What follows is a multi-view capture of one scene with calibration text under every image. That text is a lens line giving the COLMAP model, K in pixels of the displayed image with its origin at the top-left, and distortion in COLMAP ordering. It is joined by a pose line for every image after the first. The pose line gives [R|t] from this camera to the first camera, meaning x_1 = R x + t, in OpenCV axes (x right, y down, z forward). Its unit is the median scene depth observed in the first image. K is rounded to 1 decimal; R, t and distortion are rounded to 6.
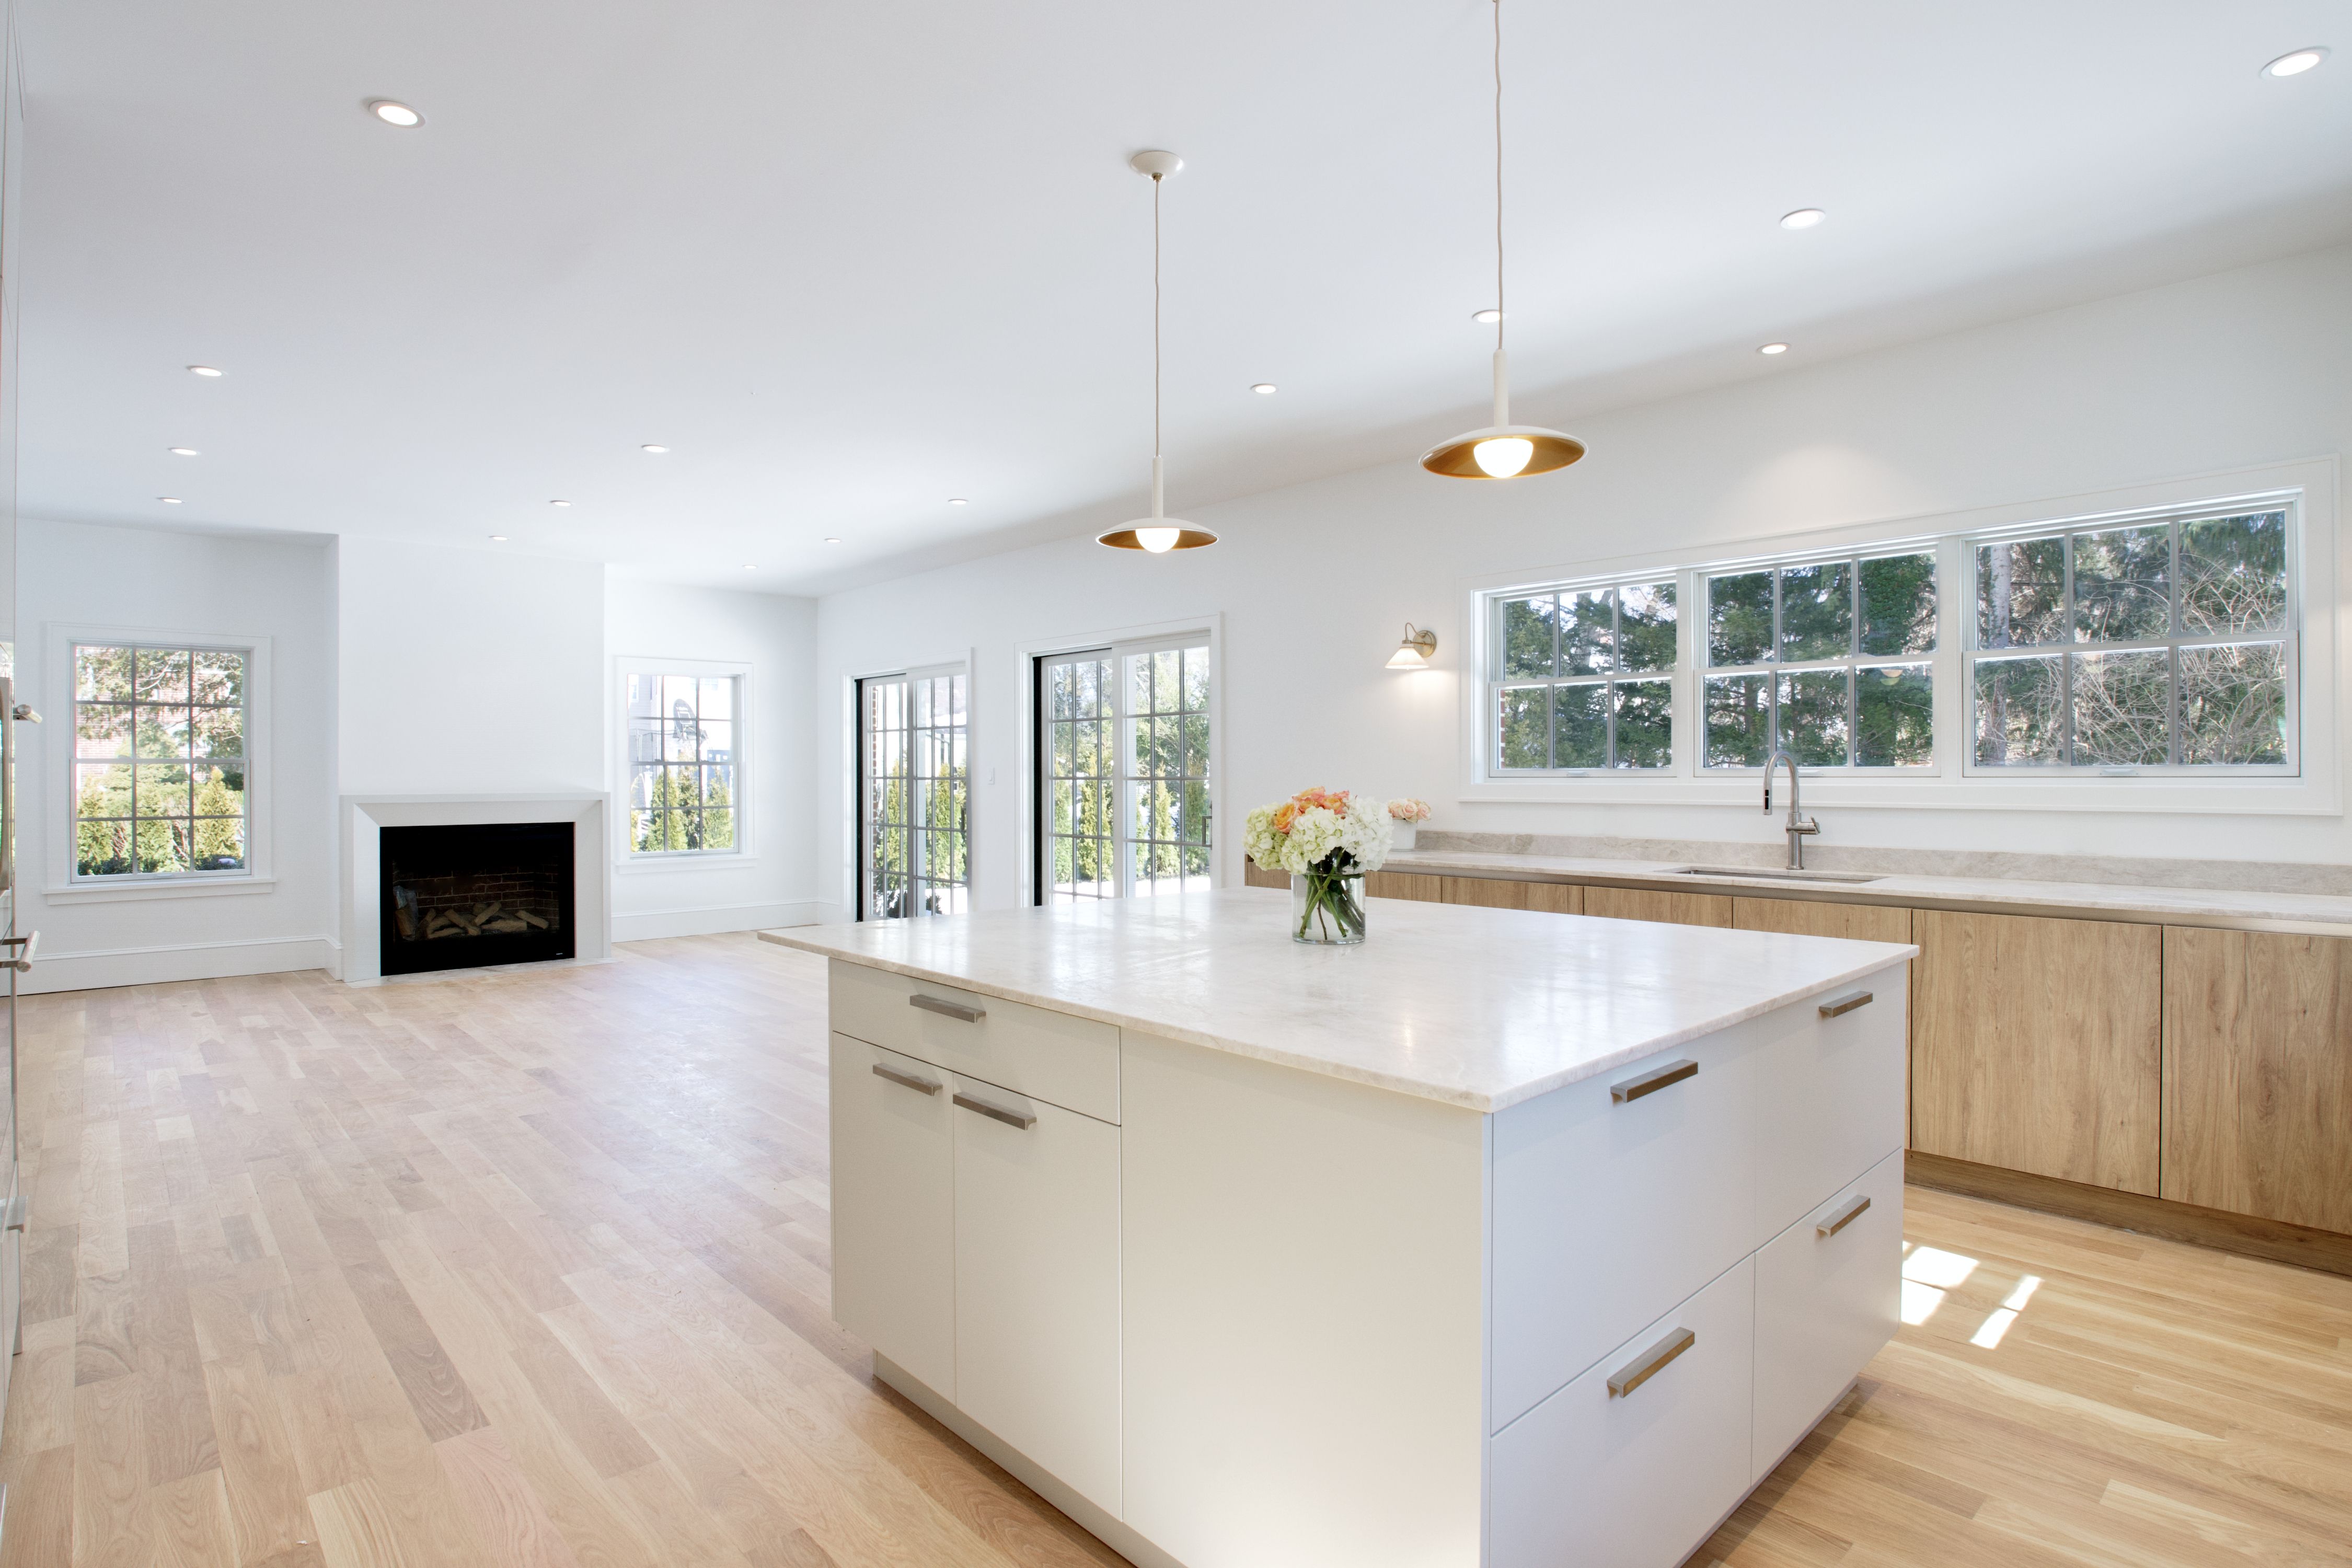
lens RADIAL K [[1200.2, 0, 1176.2], [0, 1200.2, 774.2], [0, 0, 1]] dist [-0.042465, 0.009792]
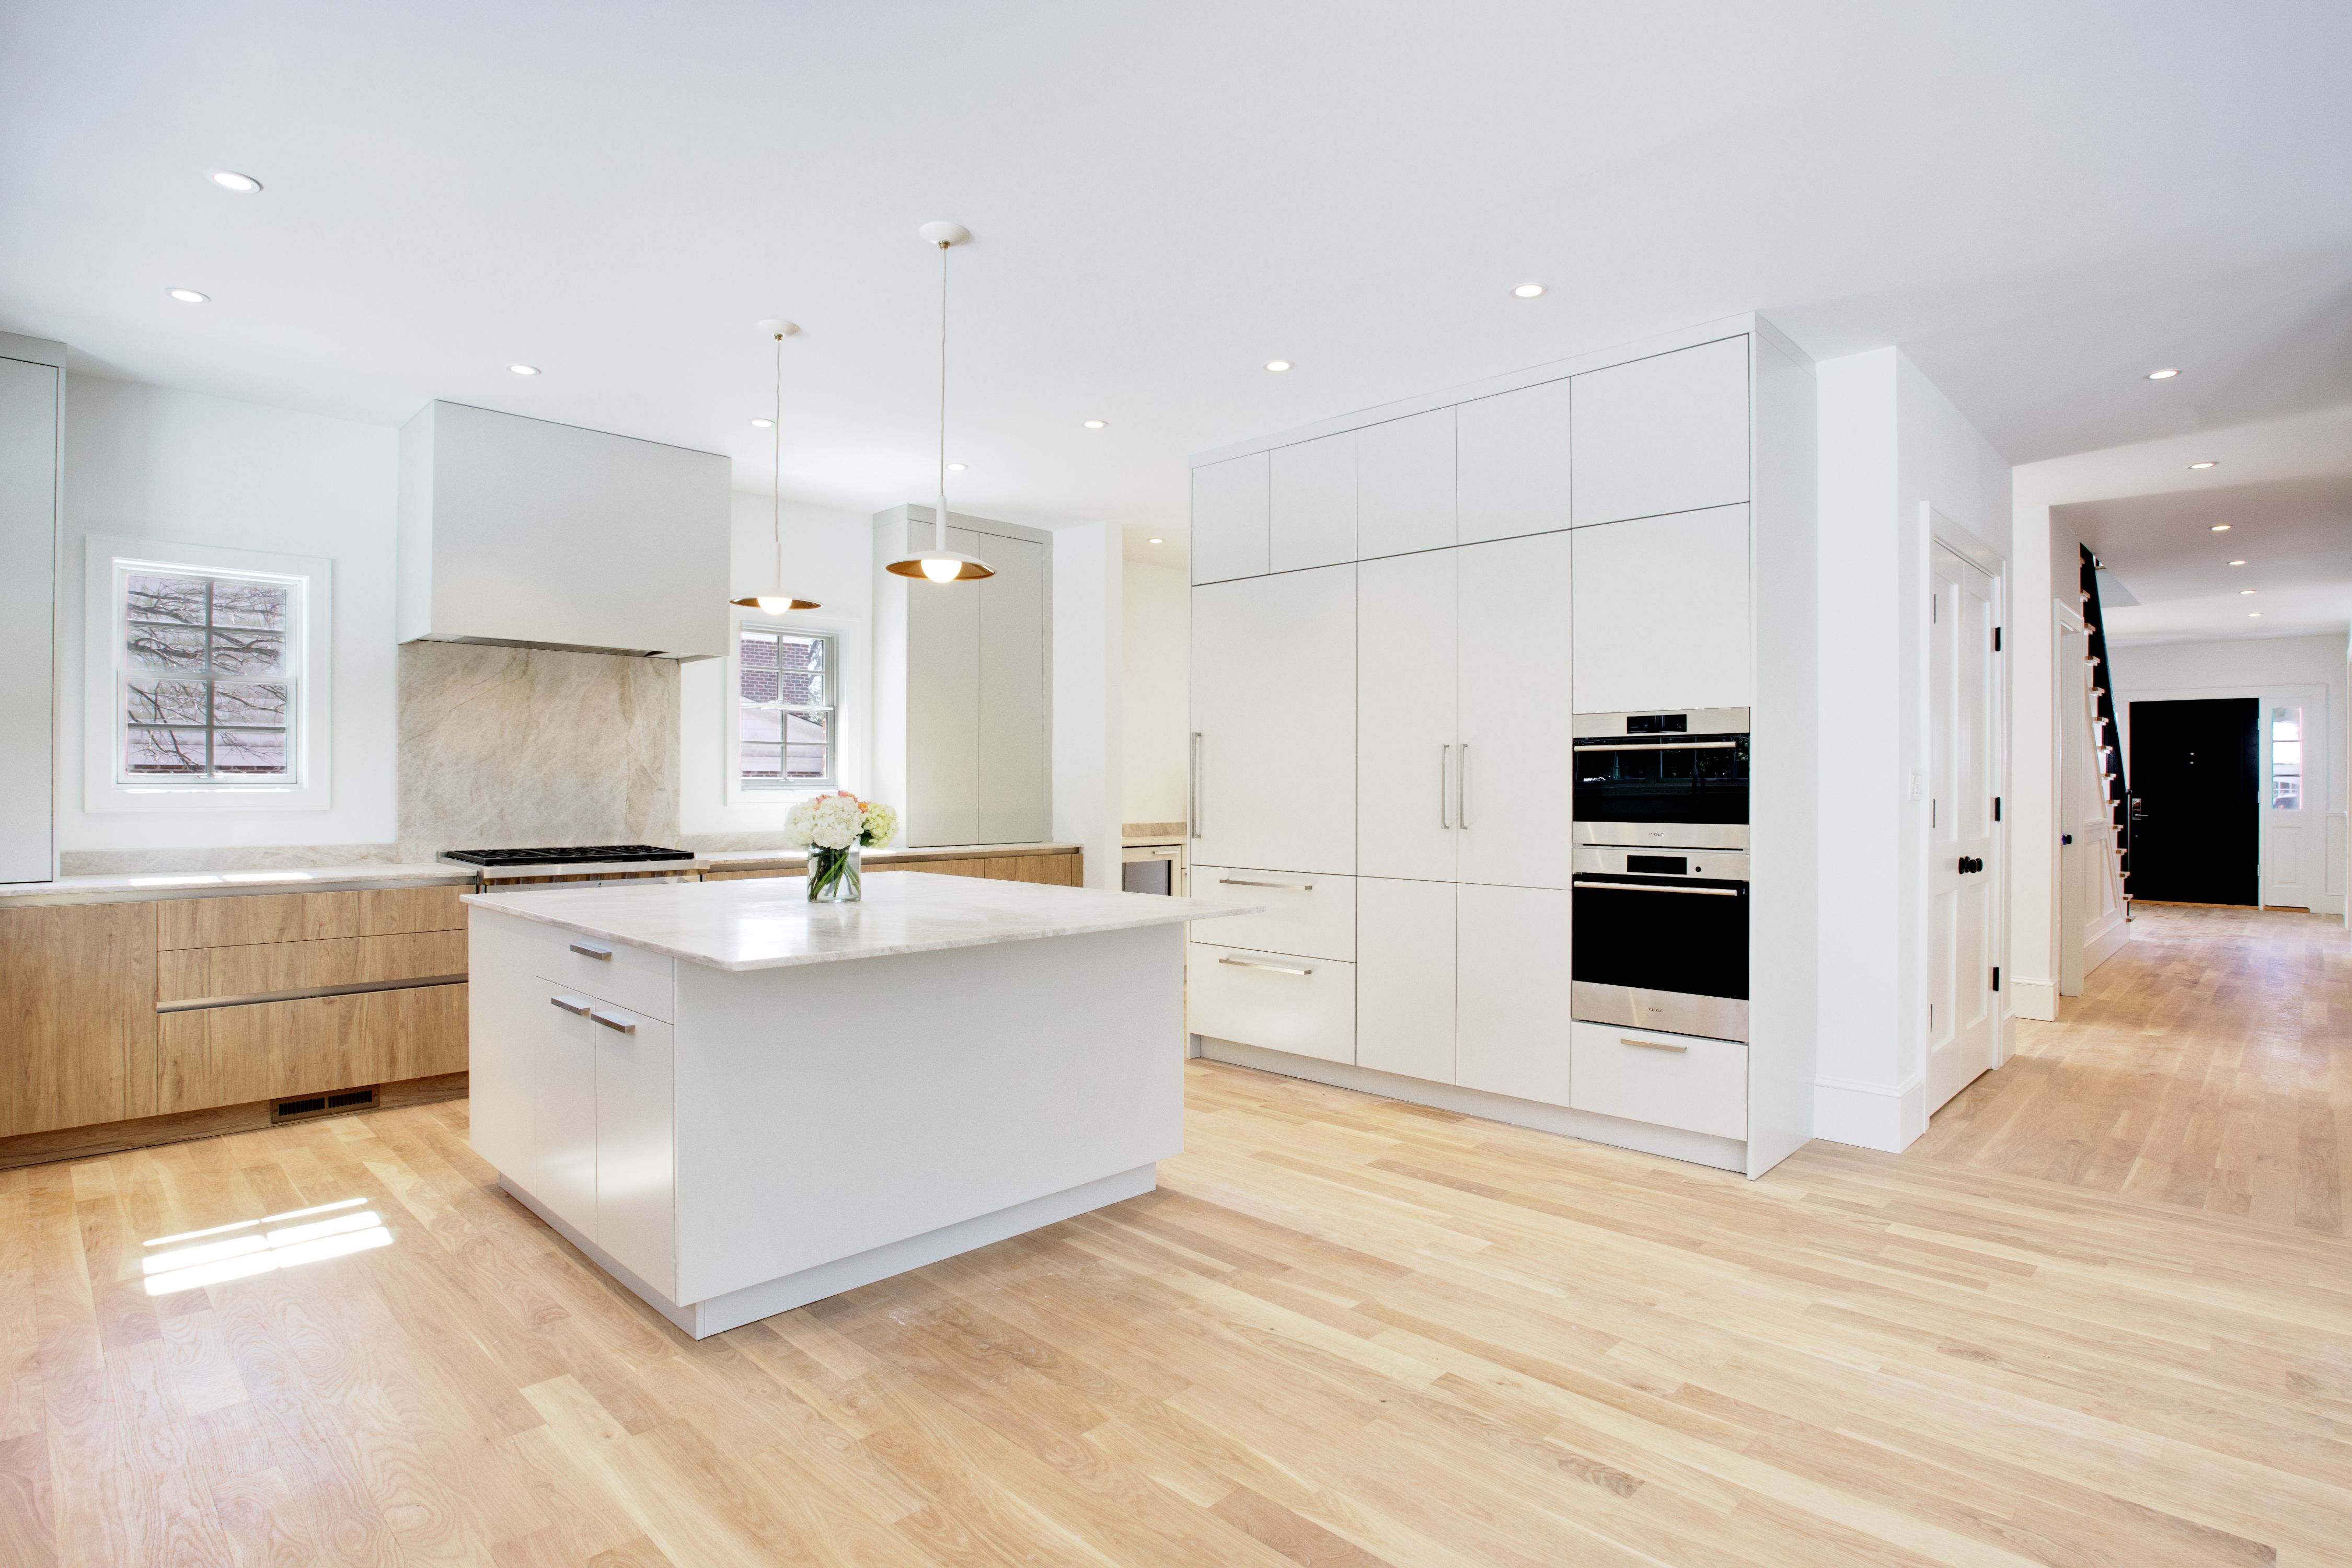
lens RADIAL K [[1200.2, 0, 1184.2], [0, 1200.2, 780.4], [0, 0, 1]] dist [-0.042465, 0.009792]
pose [[-0.998881, -0.001211, -0.047272, -0.168669], [-0.000947, 0.999984, -0.005606, 0.004071], [0.047278, -0.005555, -0.998866, 1.913229]]
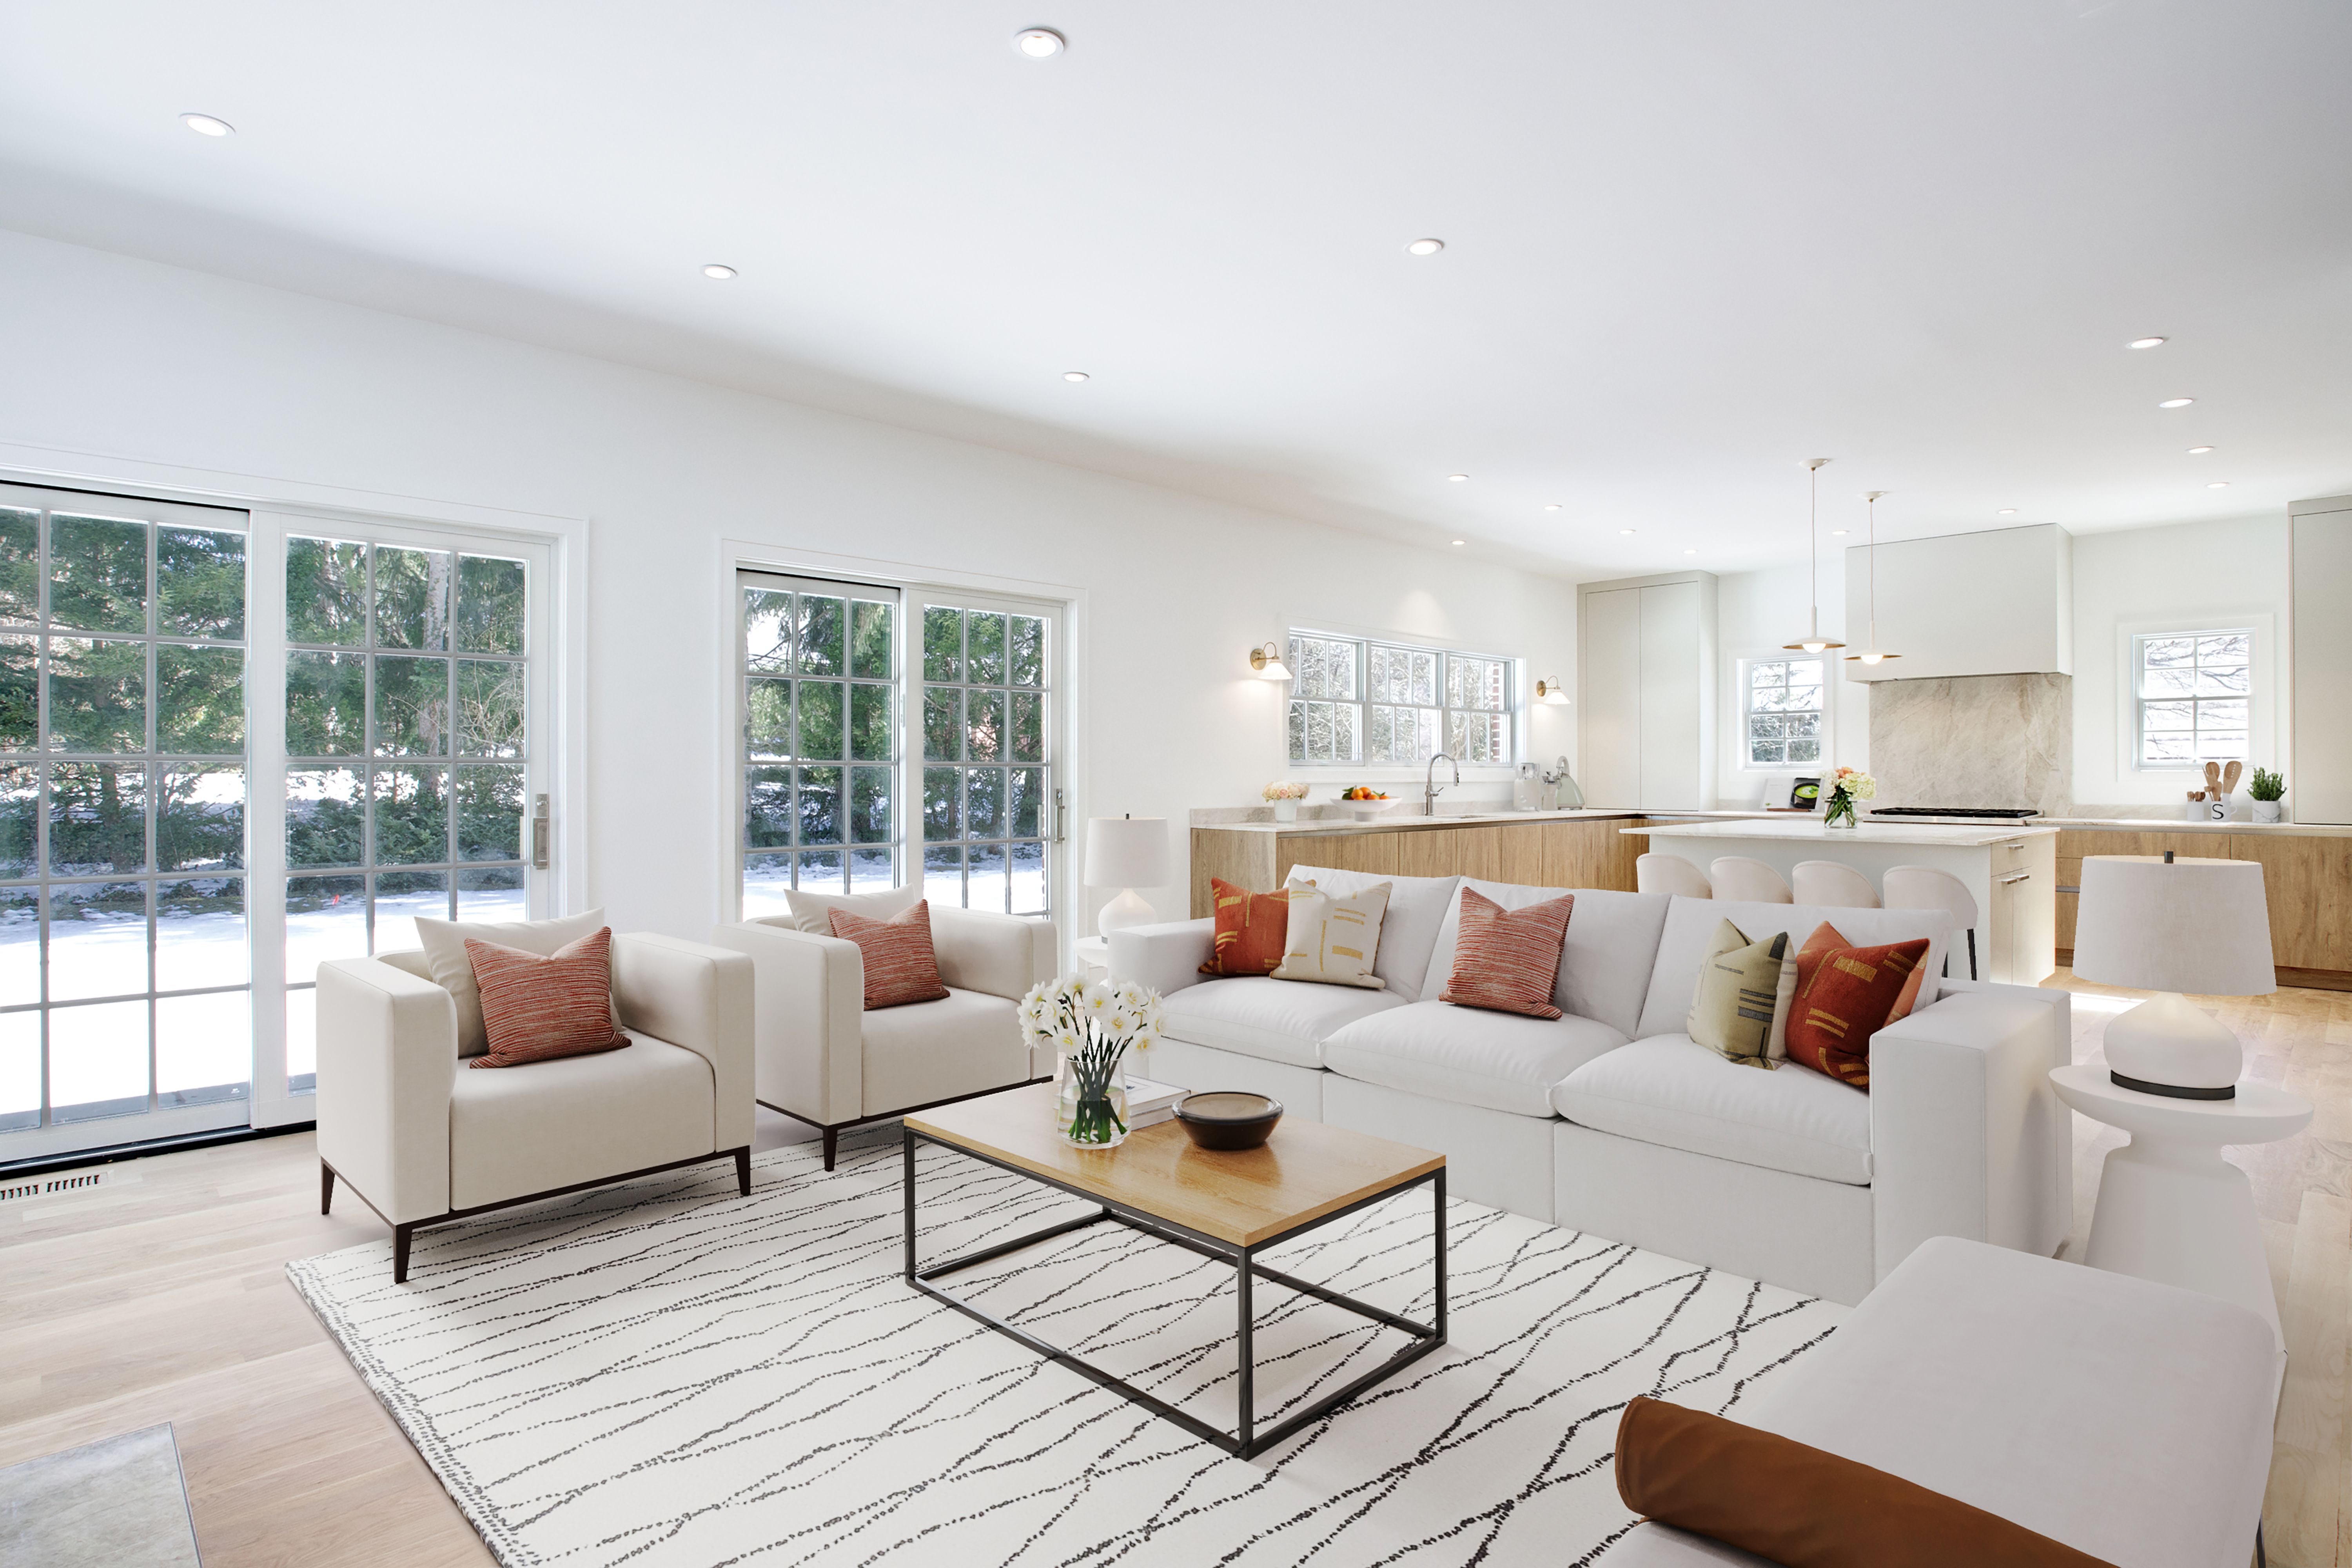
lens RADIAL K [[1200.2, 0, 1165.5], [0, 1200.2, 774.2], [0, 0, 1]] dist [-0.042465, 0.009792]
pose [[-0.015643, 0.001505, 0.999877, -1.839716], [-0.002111, 0.999997, -0.001538, 0.025033], [-0.999875, -0.002135, -0.015640, 1.940046]]
